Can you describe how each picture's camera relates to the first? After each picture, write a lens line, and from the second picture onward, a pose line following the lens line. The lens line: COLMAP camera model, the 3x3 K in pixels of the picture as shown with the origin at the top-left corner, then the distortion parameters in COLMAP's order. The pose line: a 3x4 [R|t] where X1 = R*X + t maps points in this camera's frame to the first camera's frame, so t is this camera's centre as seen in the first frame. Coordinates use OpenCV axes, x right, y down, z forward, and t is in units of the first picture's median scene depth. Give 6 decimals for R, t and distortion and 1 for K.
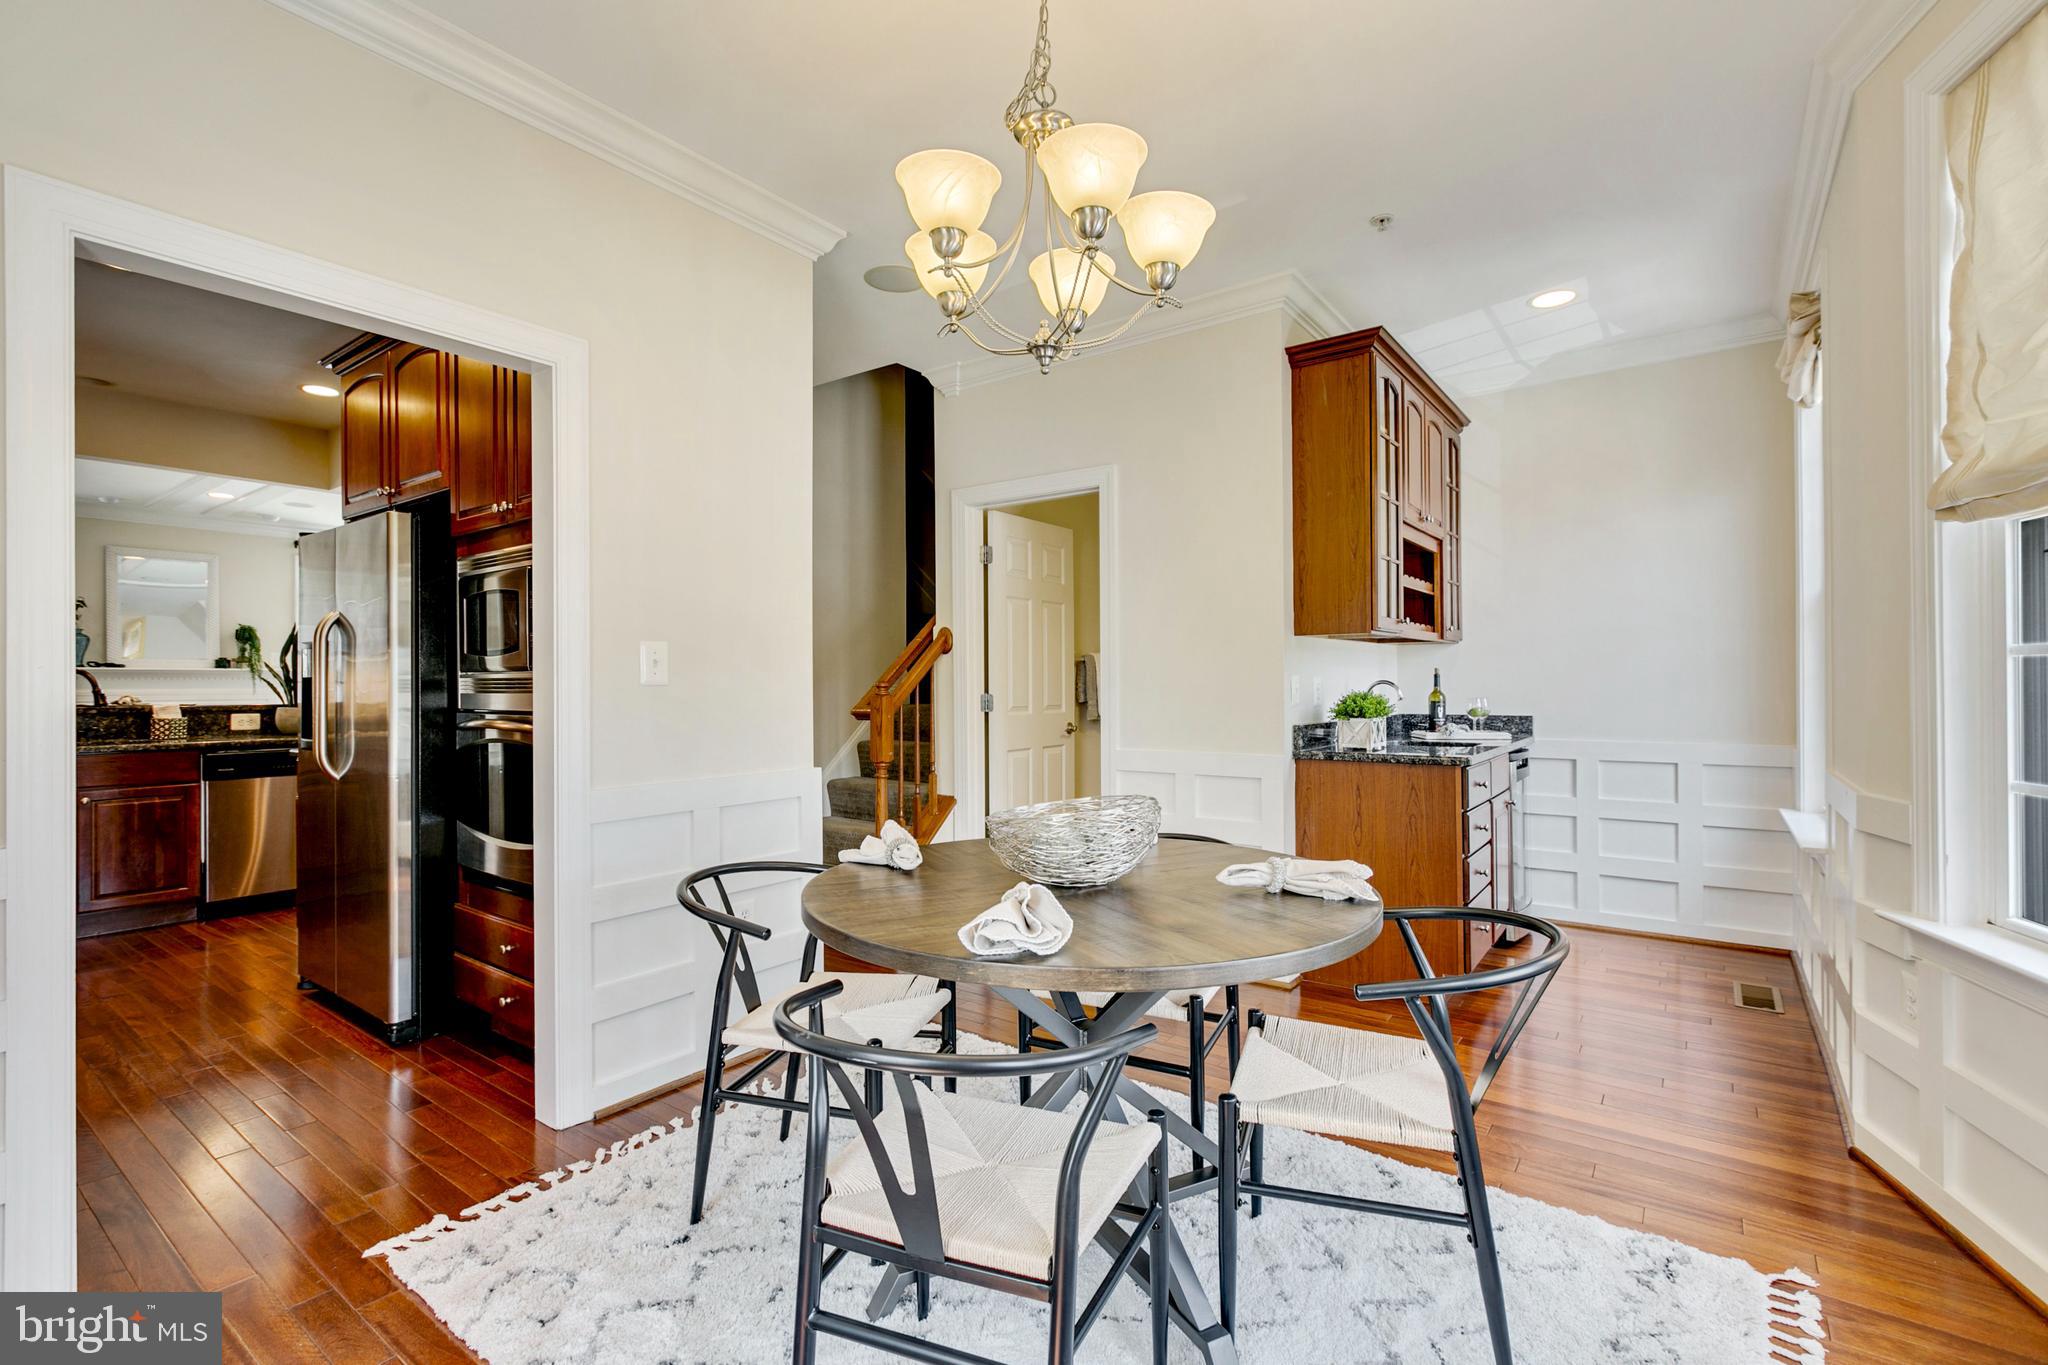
lens RADIAL K [[921.7, 0, 1022.4], [0, 921.7, 675.4], [0, 0, 1]] dist [0.005159, 0.000970]
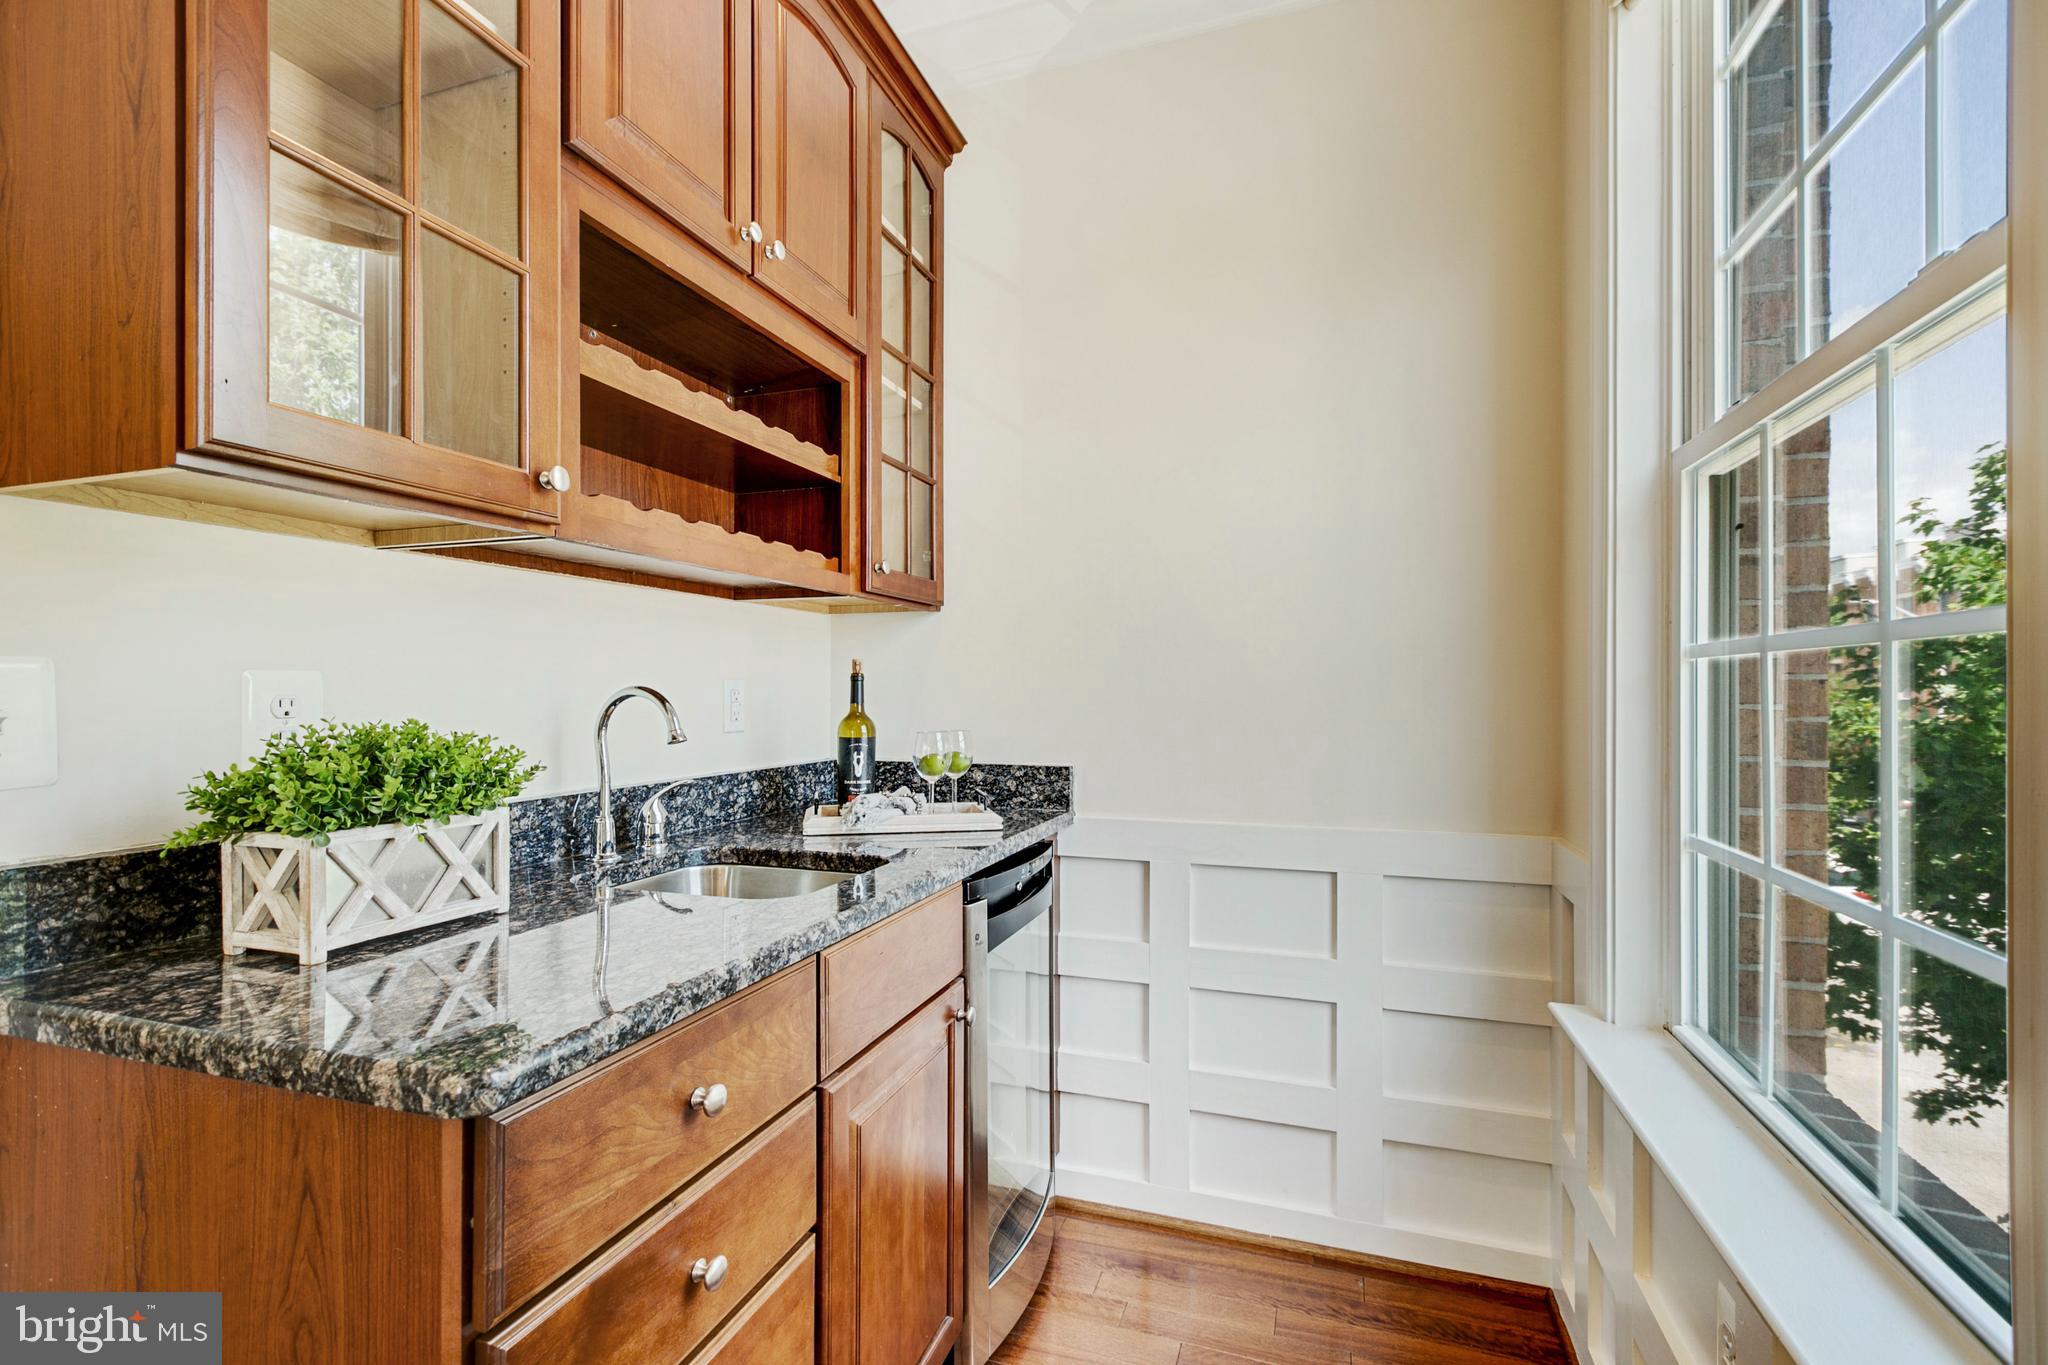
lens RADIAL K [[921.7, 0, 1025.2], [0, 921.7, 690.0], [0, 0, 1]] dist [0.005159, 0.000970]
pose [[0.952376, 0.005591, 0.304874, 0.399542], [-0.007389, 0.999961, 0.004745, 0.003604], [-0.304836, -0.006772, 0.952381, 0.579981]]
